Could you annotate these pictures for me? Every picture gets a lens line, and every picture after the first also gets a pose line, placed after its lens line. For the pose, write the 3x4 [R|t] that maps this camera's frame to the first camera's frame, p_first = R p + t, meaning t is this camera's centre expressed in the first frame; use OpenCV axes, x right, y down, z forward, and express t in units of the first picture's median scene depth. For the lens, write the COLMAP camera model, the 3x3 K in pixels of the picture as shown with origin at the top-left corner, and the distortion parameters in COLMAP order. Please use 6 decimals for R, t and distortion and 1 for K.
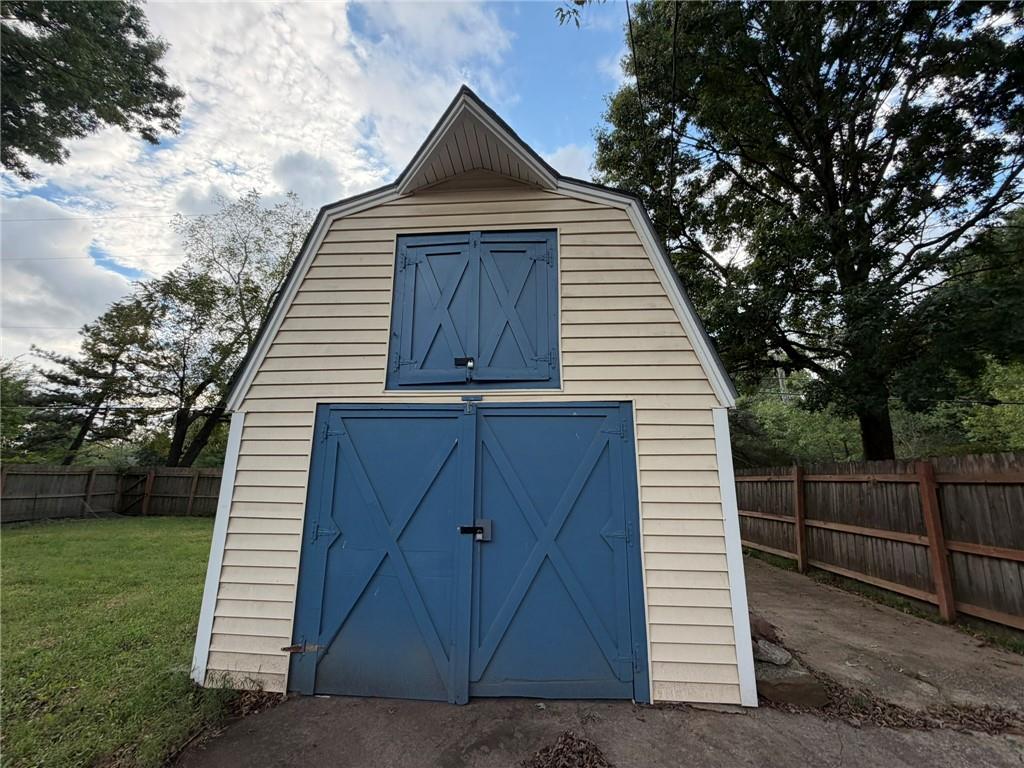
lens RADIAL K [[408.6, 0, 509.1], [0, 408.6, 383.4], [0, 0, 1]] dist [-0.000790, 0.000318]
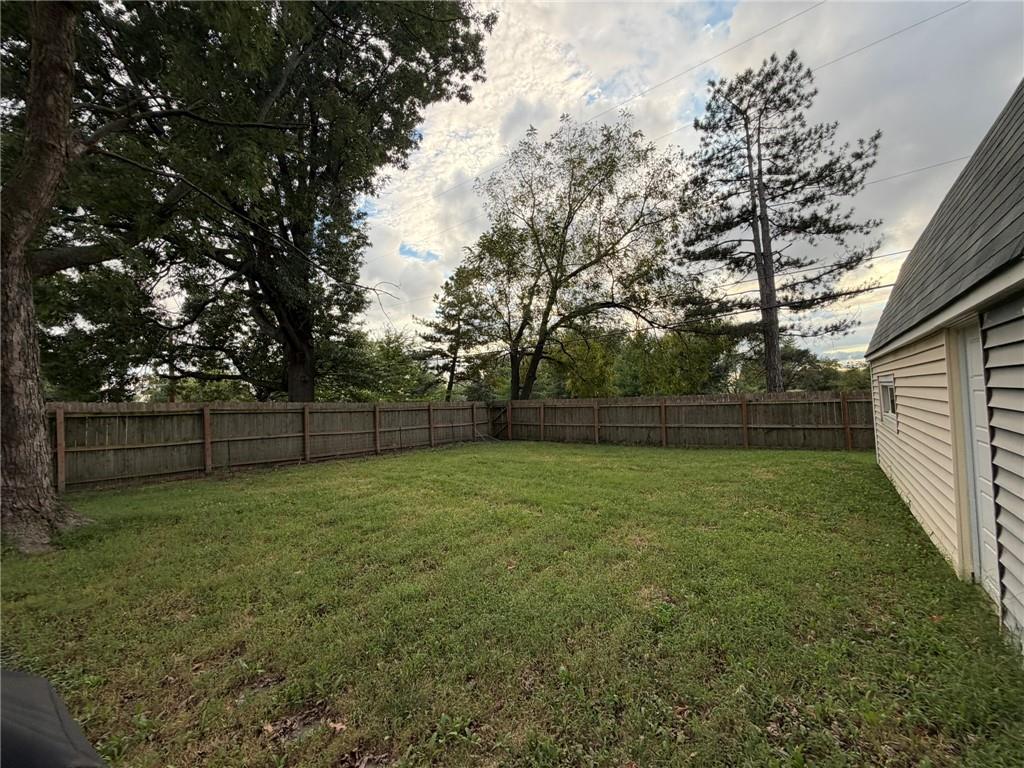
lens RADIAL K [[408.6, 0, 510.6], [0, 408.6, 383.5], [0, 0, 1]] dist [-0.000790, 0.000318]
pose [[0.824316, -0.062225, -0.562699, -0.877771], [0.160579, 0.978819, 0.126997, 0.032276], [0.542878, -0.195044, 0.816848, 0.206658]]
